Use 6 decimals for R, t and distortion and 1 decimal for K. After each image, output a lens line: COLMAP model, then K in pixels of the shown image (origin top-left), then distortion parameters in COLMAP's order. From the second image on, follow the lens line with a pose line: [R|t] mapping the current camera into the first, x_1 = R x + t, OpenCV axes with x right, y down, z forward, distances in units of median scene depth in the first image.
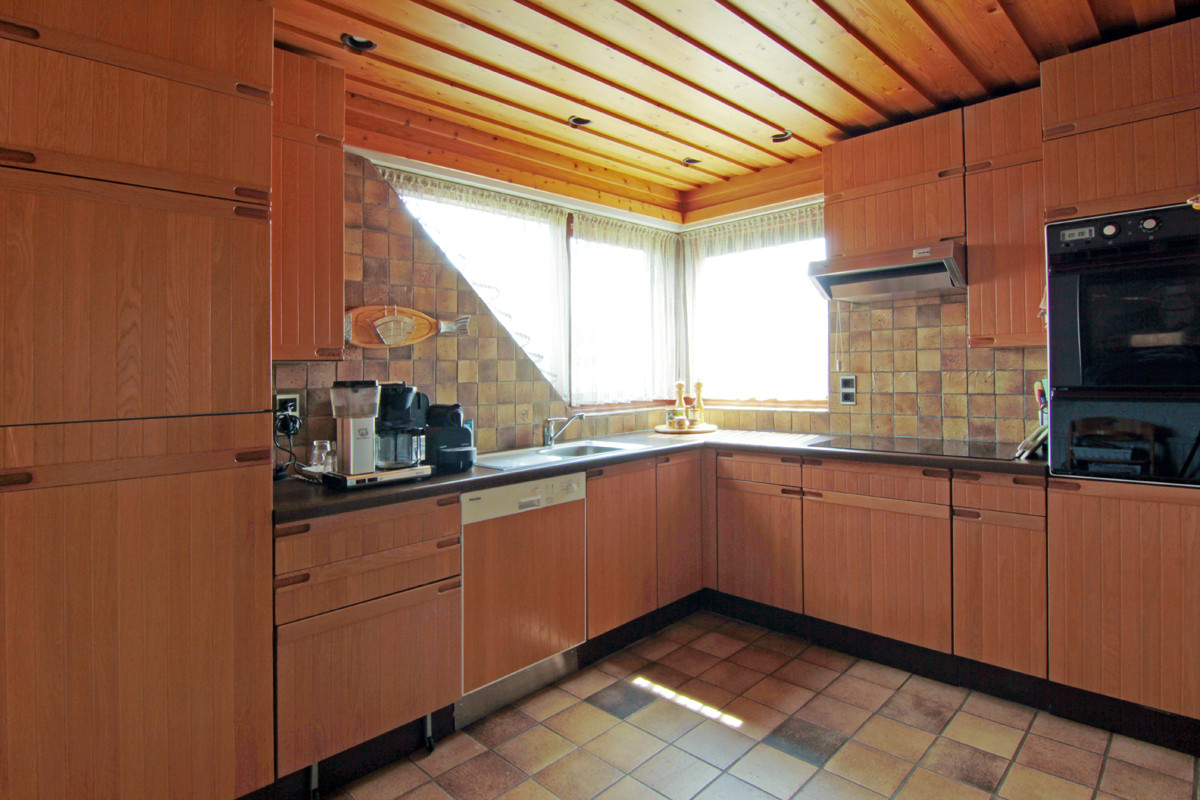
lens RADIAL K [[633.1, 0, 601.3], [0, 633.1, 344.4], [0, 0, 1]] dist [-0.020127, -0.000548]
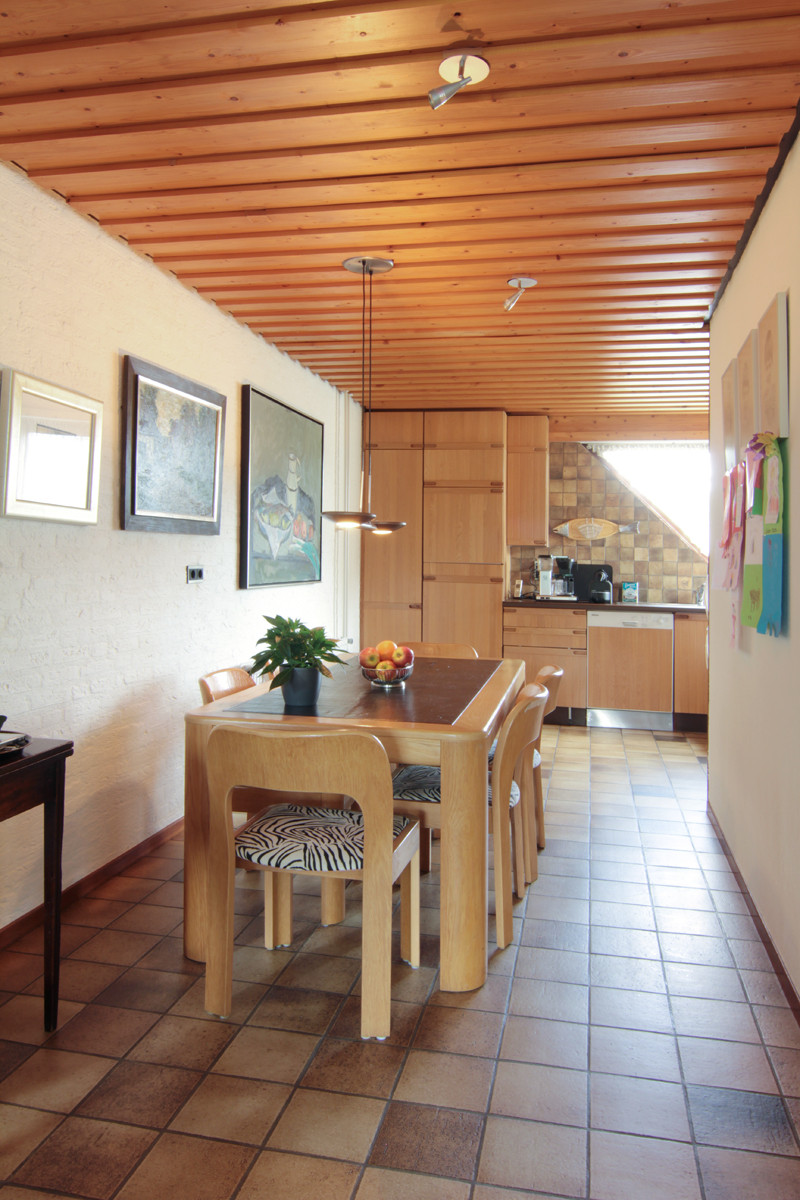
lens RADIAL K [[886.4, 0, 400.0], [0, 886.4, 600.0], [0, 0, 1]] dist [-0.000236, -0.000039]
pose [[0.537710, 0.078649, -0.839454, 1.622601], [-0.000828, 0.995689, 0.092756, -0.062516], [0.843129, -0.049181, 0.535457, -0.934539]]
